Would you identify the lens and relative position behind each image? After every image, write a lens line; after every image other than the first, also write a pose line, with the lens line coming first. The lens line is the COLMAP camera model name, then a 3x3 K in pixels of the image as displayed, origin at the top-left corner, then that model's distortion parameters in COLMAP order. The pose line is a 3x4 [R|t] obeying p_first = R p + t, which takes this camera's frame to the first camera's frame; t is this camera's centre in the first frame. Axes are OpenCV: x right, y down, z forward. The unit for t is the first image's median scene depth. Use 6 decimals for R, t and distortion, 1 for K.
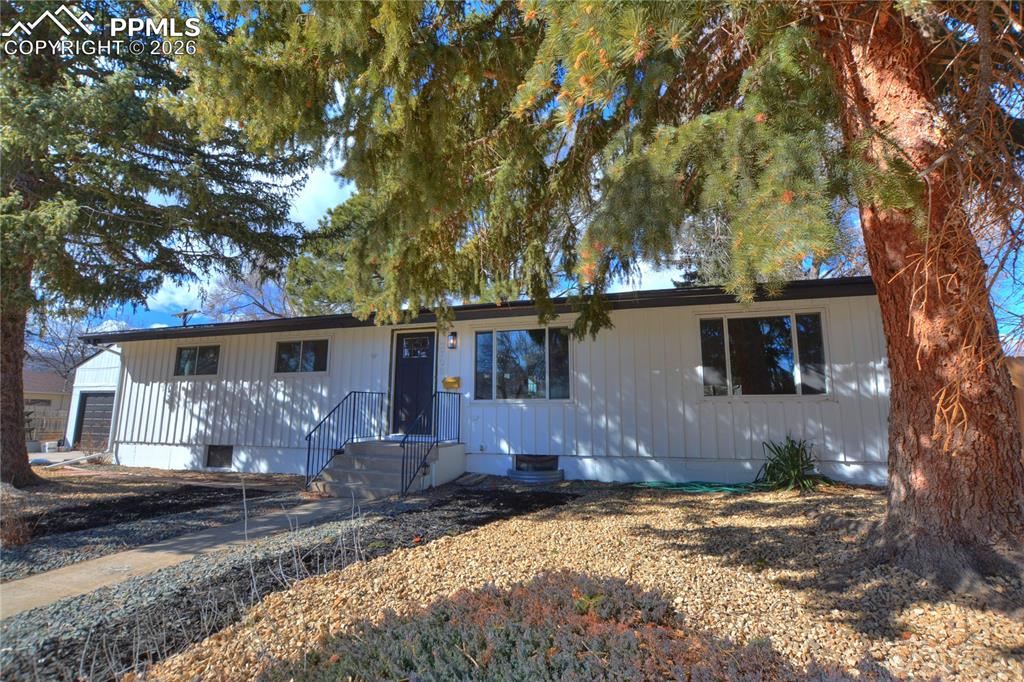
lens RADIAL K [[476.7, 0, 511.1], [0, 476.7, 329.9], [0, 0, 1]] dist [-0.012966, 0.000119]
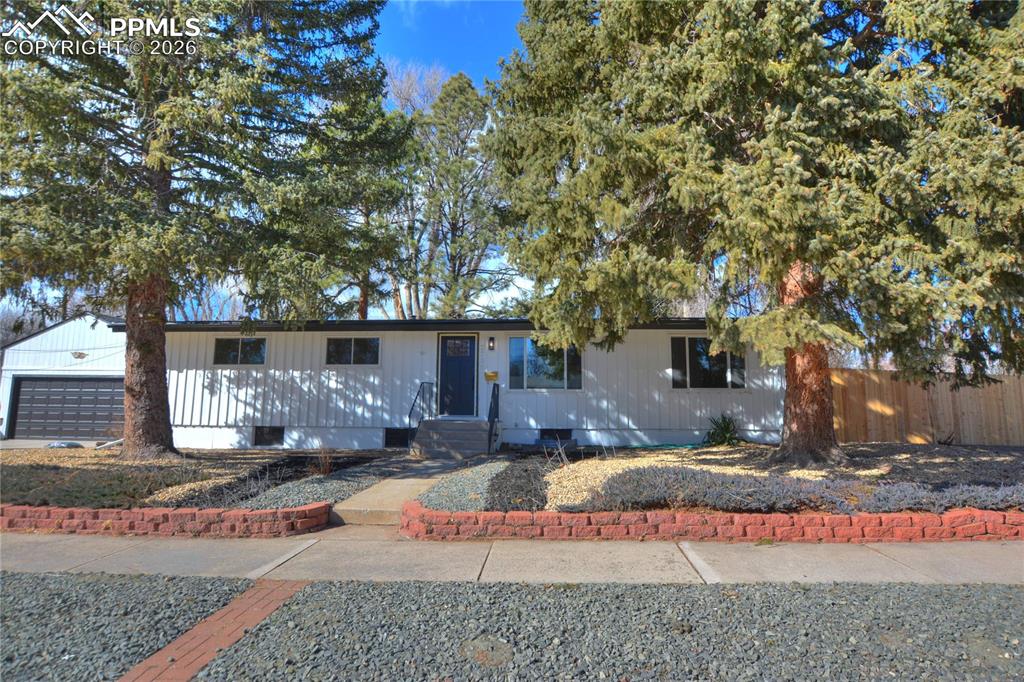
lens RADIAL K [[535.5, 0, 513.2], [0, 535.5, 320.4], [0, 0, 1]] dist [-0.001477, -0.000419]
pose [[0.973926, 0.038178, 0.223630, -0.358477], [-0.042895, 0.998947, 0.016272, -0.061621], [-0.222773, -0.025441, 0.974538, -0.407877]]
